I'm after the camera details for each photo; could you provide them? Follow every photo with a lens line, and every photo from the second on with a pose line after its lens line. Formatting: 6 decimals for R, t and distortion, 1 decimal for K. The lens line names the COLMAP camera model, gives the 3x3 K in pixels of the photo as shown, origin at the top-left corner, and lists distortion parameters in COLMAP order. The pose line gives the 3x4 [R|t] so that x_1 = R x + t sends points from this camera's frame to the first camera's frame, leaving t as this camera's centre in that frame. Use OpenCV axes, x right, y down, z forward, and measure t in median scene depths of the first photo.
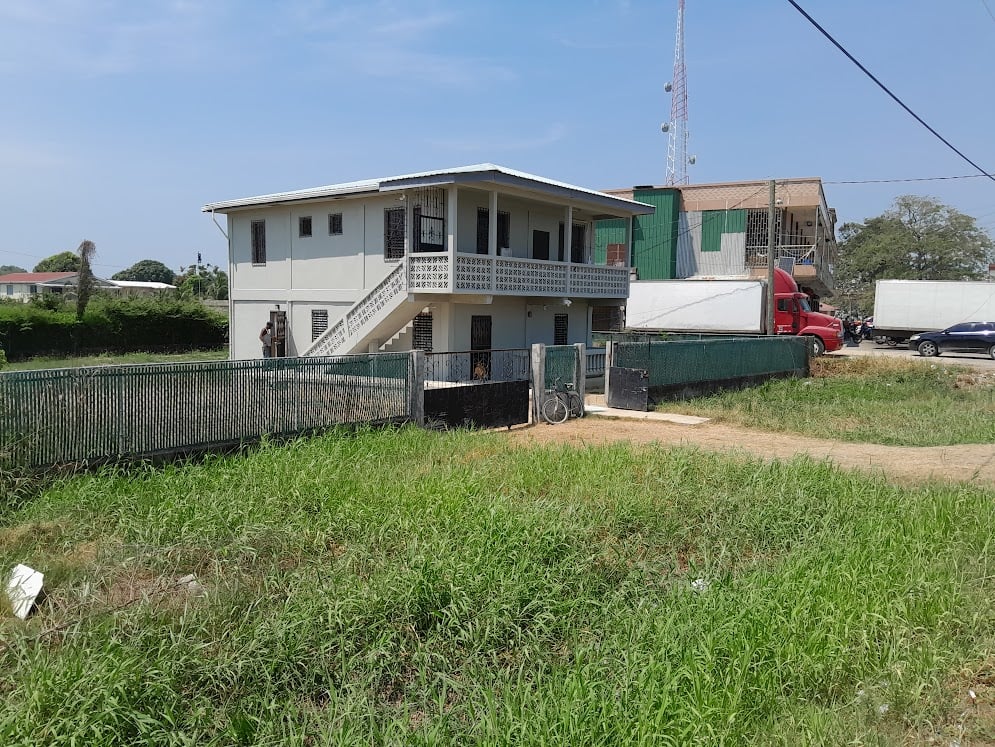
lens RADIAL K [[765.2, 0, 488.5], [0, 765.2, 386.0], [0, 0, 1]] dist [0.109135, -0.243011]
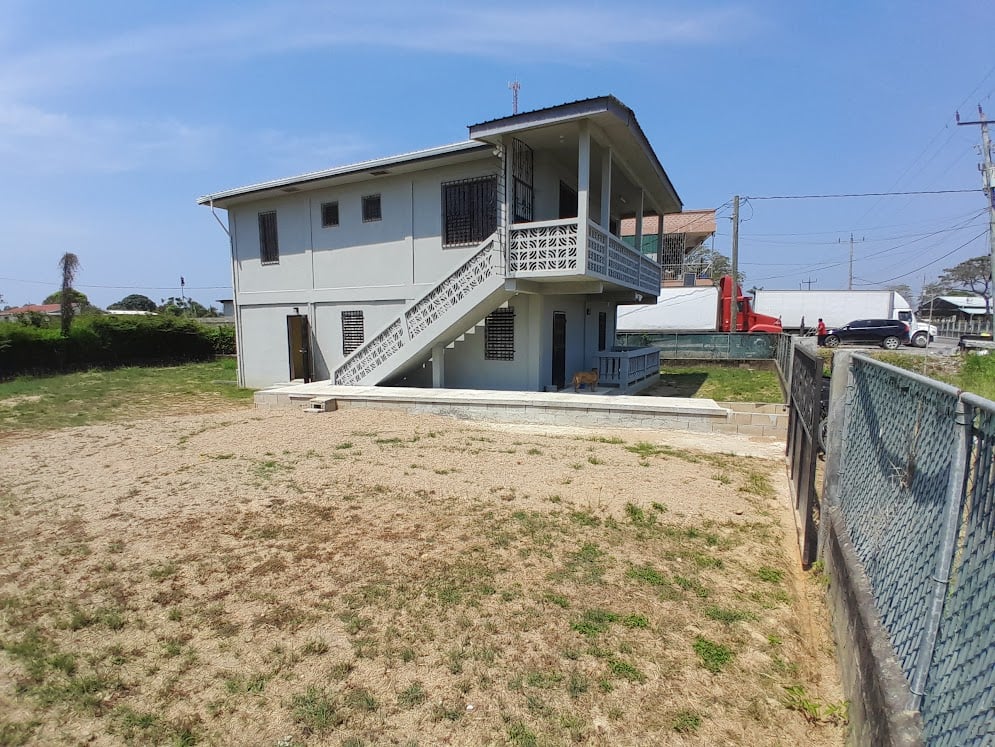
lens RADIAL K [[498.2, 0, 481.2], [0, 498.2, 391.9], [0, 0, 1]] dist [0.008518, -0.050734]
pose [[0.981194, -0.045299, 0.187634, -0.231328], [0.039418, 0.998611, 0.034959, -0.027642], [-0.188957, -0.026905, 0.981617, 0.523137]]
